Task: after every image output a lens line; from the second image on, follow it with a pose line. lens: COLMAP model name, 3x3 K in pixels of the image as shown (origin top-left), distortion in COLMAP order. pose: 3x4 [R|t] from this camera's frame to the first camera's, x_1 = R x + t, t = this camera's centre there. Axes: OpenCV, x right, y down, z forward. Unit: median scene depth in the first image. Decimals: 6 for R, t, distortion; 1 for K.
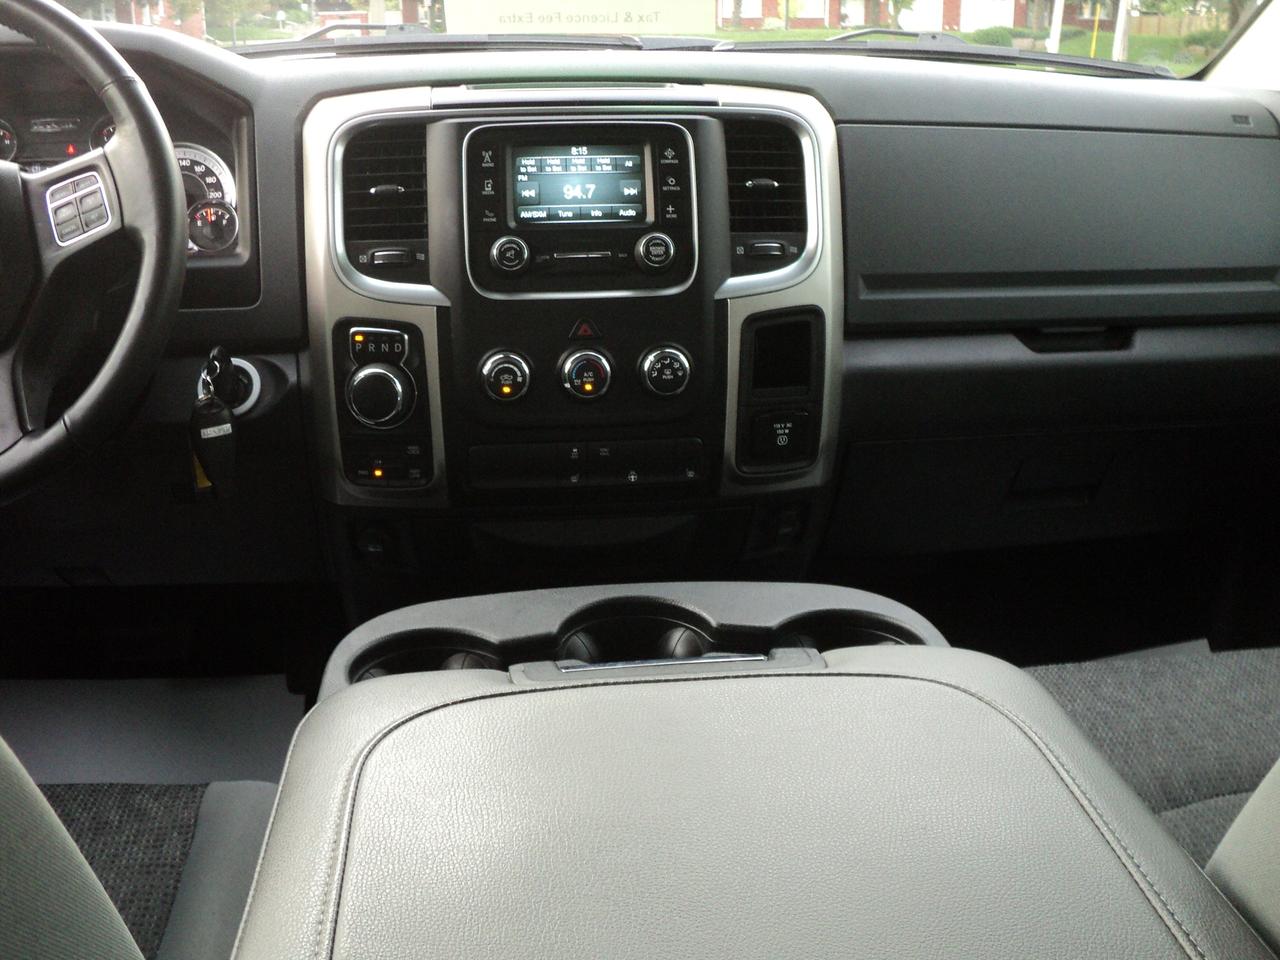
lens RADIAL K [[1324.3, 0, 615.8], [0, 1324.3, 485.1], [0, 0, 1]] dist [-0.199882, 0.209393]
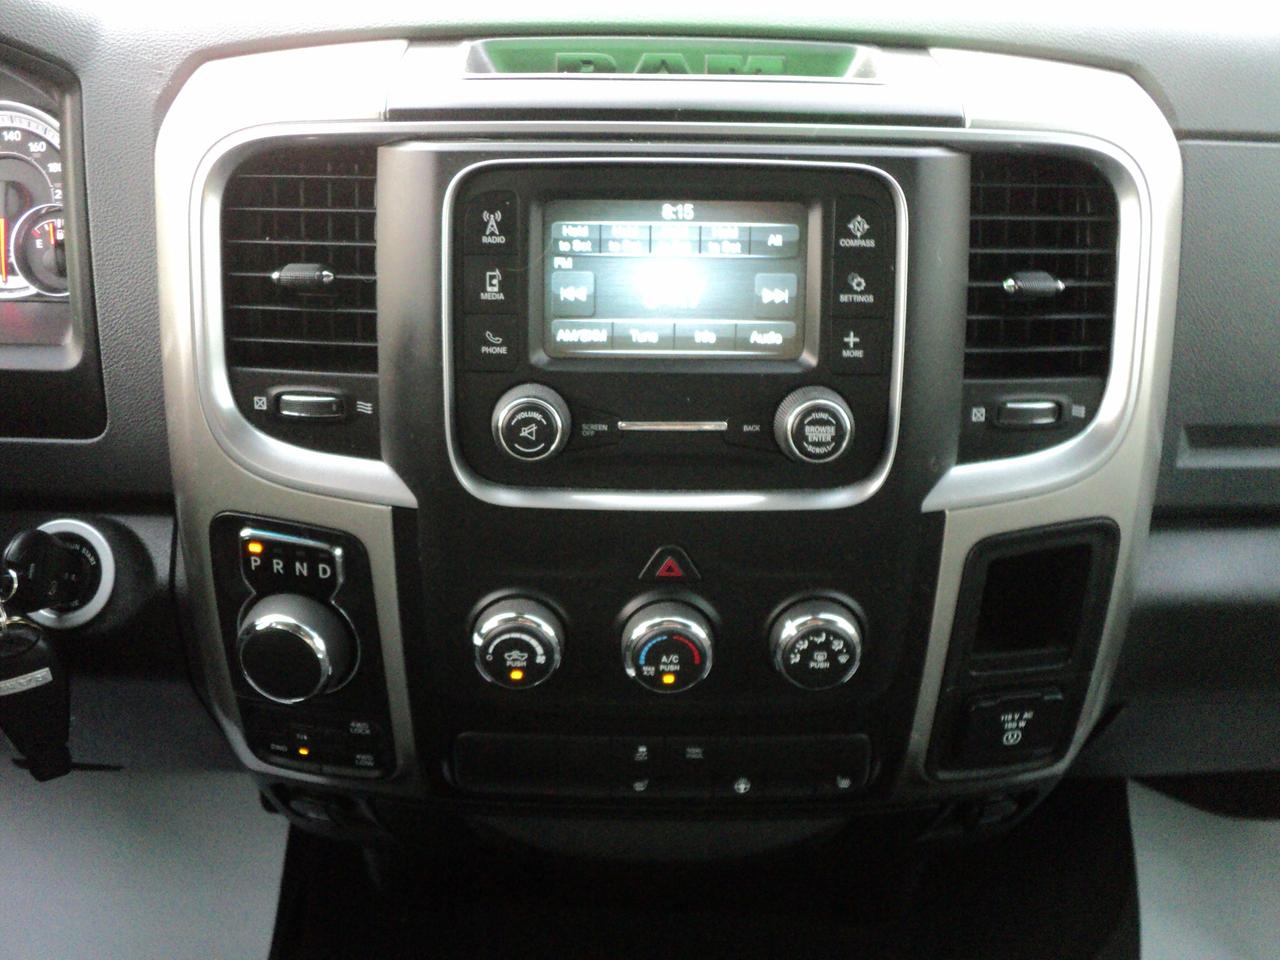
lens RADIAL K [[1324.3, 0, 615.8], [0, 1324.3, 485.1], [0, 0, 1]] dist [-0.199882, 0.209393]
pose [[0.993740, 0.066890, -0.089480, 0.000430], [-0.047448, 0.977818, 0.204012, -0.254349], [0.101142, -0.198490, 0.974870, 0.486825]]
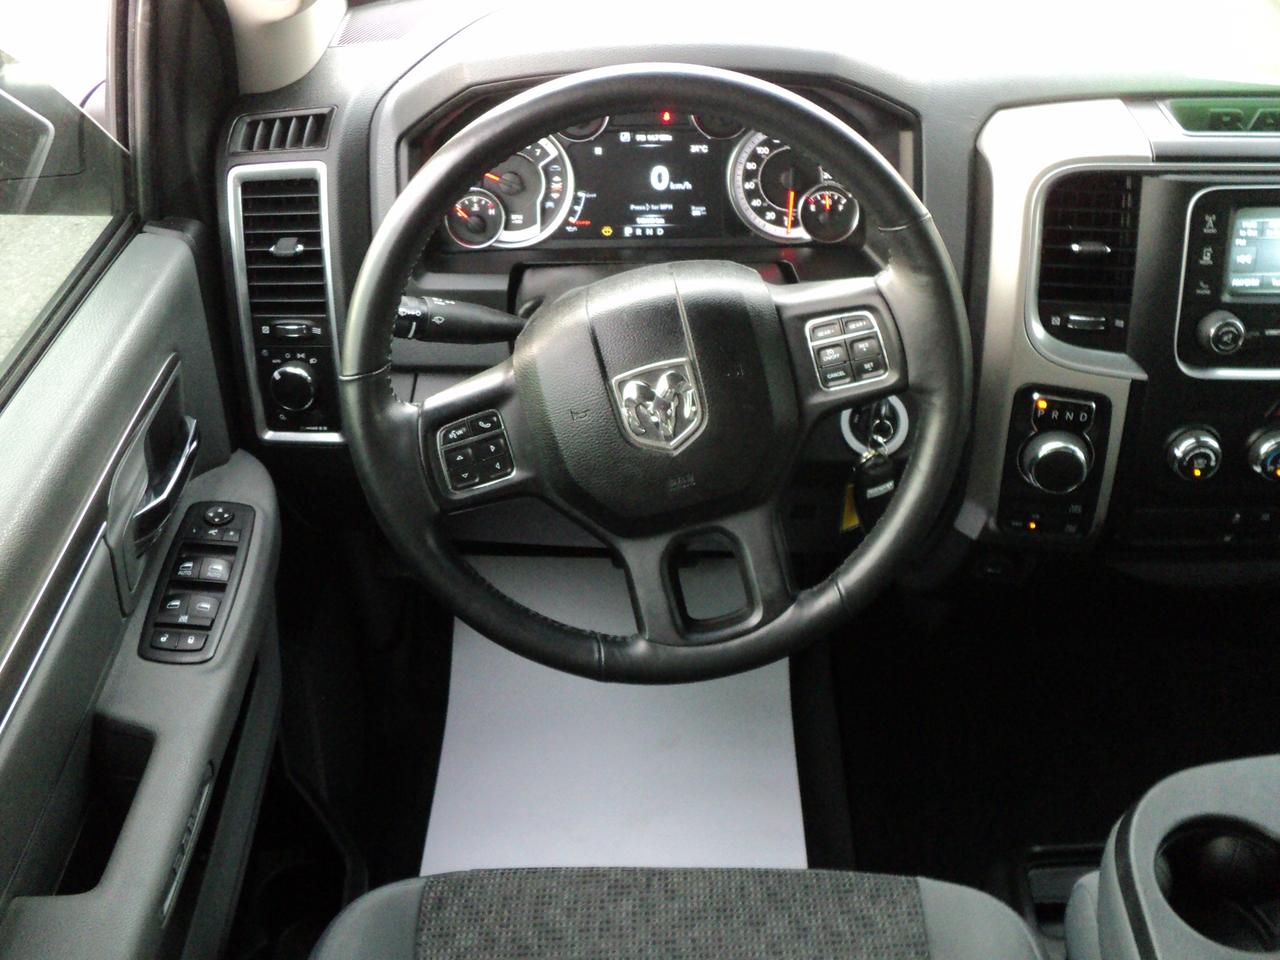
lens RADIAL K [[1324.3, 0, 615.8], [0, 1324.3, 485.1], [0, 0, 1]] dist [-0.199882, 0.209393]
pose [[0.993731, 0.052998, -0.098435, -0.403045], [-0.018626, 0.946670, 0.321667, -0.348959], [0.110233, -0.317817, 0.941722, 0.071115]]
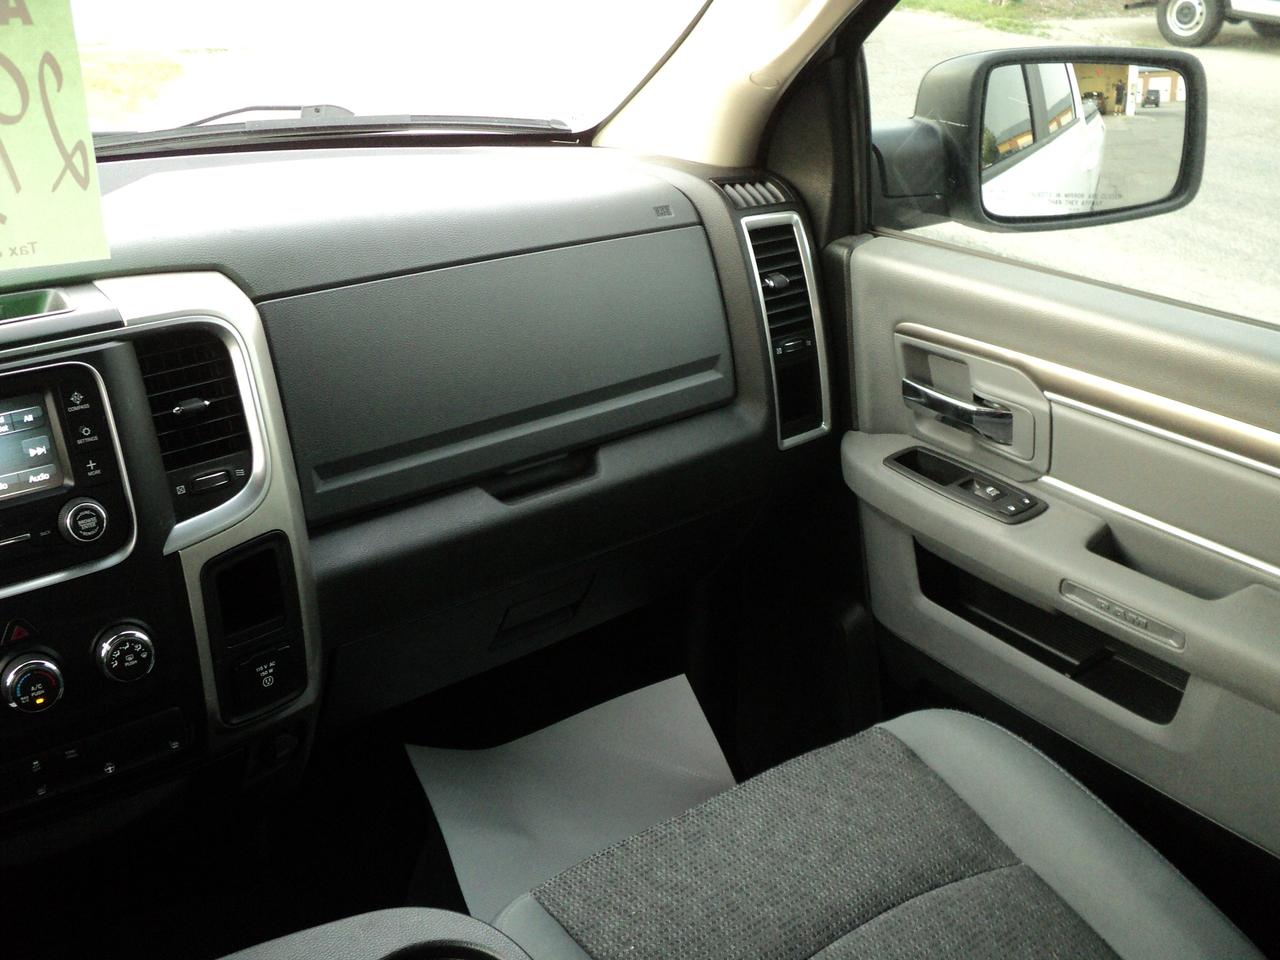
lens RADIAL K [[1324.3, 0, 615.8], [0, 1324.3, 485.1], [0, 0, 1]] dist [-0.199882, 0.209393]
pose [[0.879965, -0.201393, 0.430235, -0.019937], [0.164314, 0.978820, 0.122113, -0.242940], [-0.445716, -0.036762, 0.894419, 0.117236]]
